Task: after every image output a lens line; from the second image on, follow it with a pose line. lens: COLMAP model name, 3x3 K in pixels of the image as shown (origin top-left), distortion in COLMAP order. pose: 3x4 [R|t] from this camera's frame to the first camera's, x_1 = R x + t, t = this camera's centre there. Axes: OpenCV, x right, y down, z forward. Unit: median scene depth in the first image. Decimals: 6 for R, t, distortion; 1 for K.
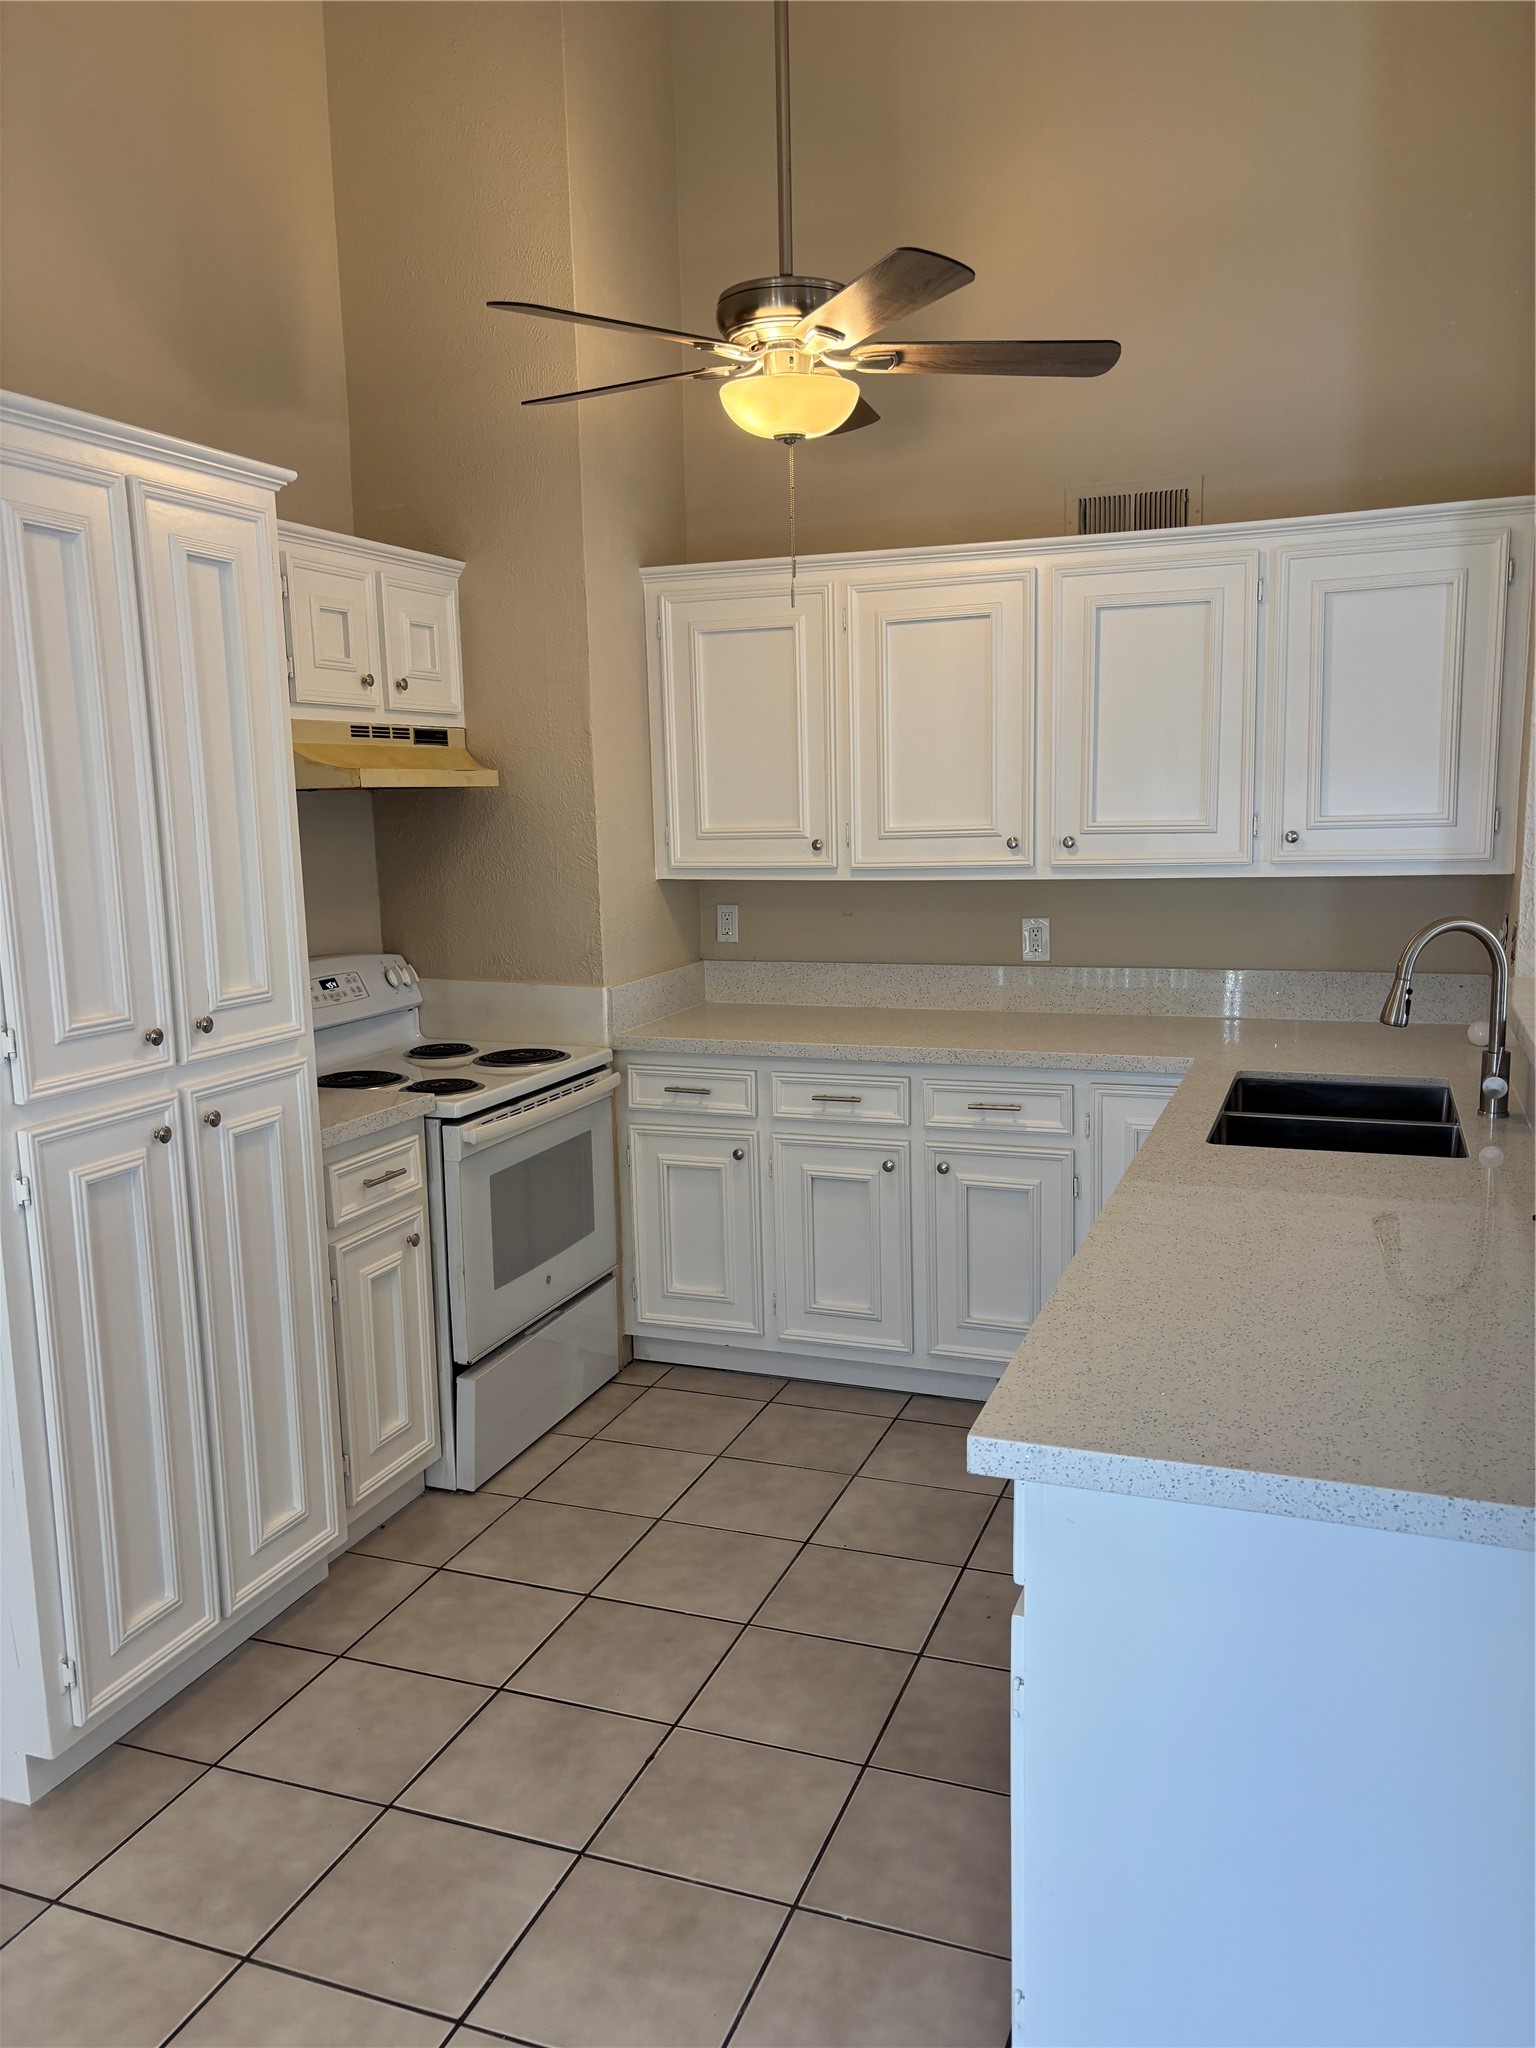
lens RADIAL K [[1545.0, 0, 773.1], [0, 1545.0, 1042.9], [0, 0, 1]] dist [0.063646, -0.082944]
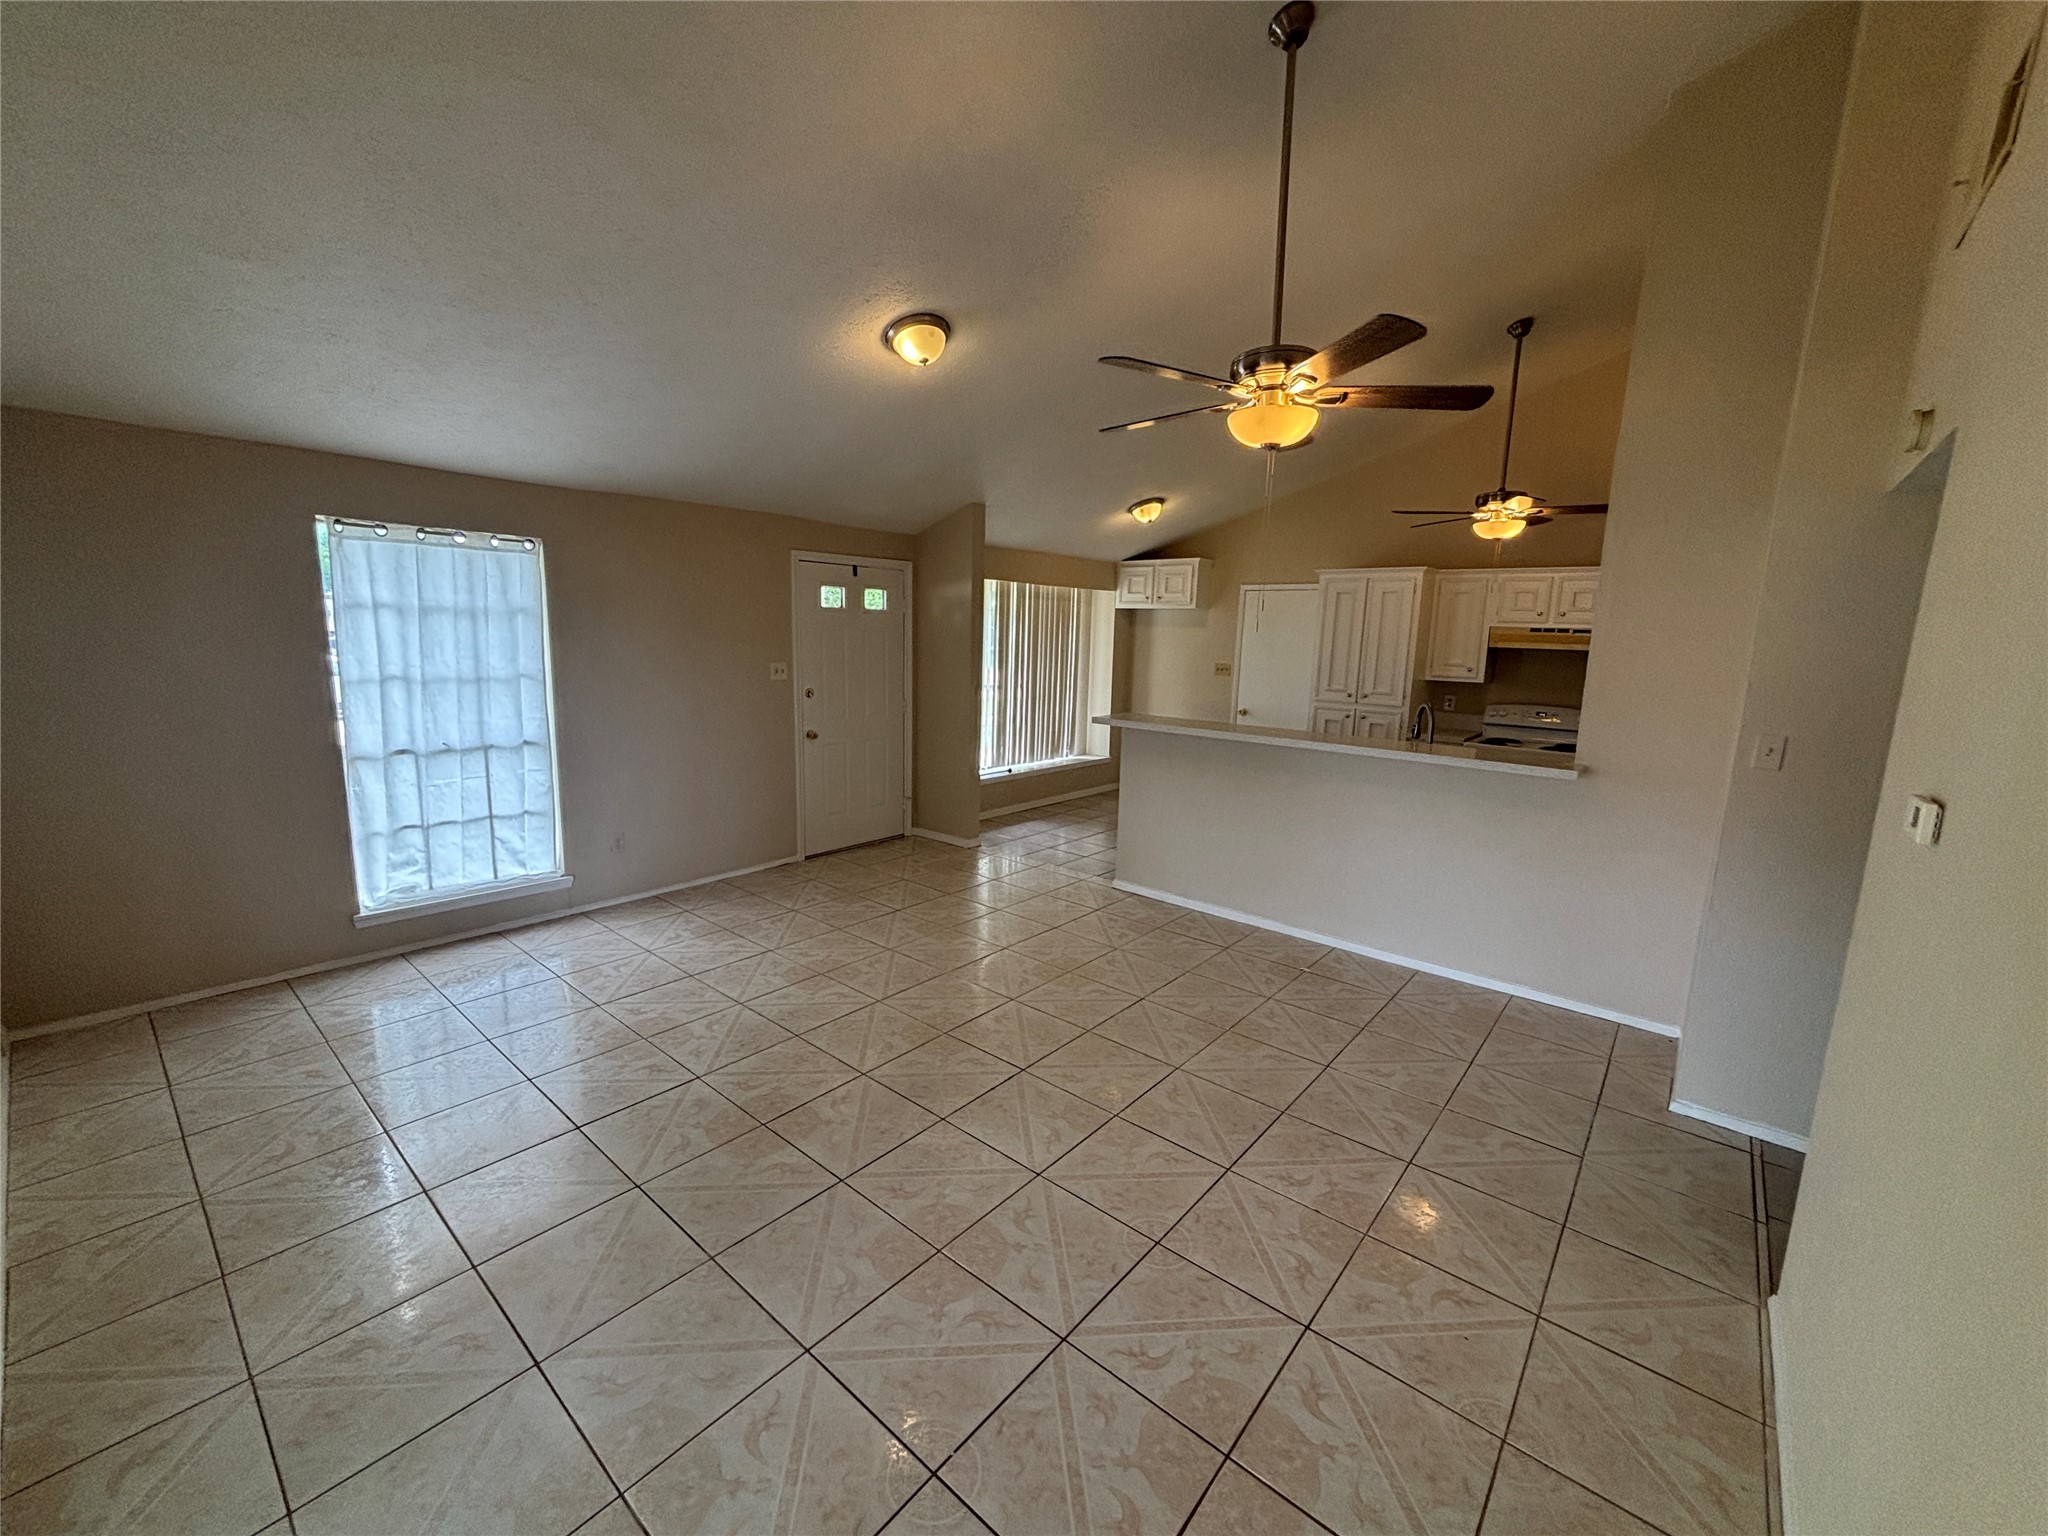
lens RADIAL K [[821.3, 0, 1023.0], [0, 821.3, 779.8], [0, 0, 1]] dist [0.001259, -0.000294]
pose [[-0.334610, 0.185699, -0.923879, 1.585603], [-0.172010, 0.951885, 0.253627, -0.154067], [0.926525, 0.243783, -0.286568, 0.590126]]
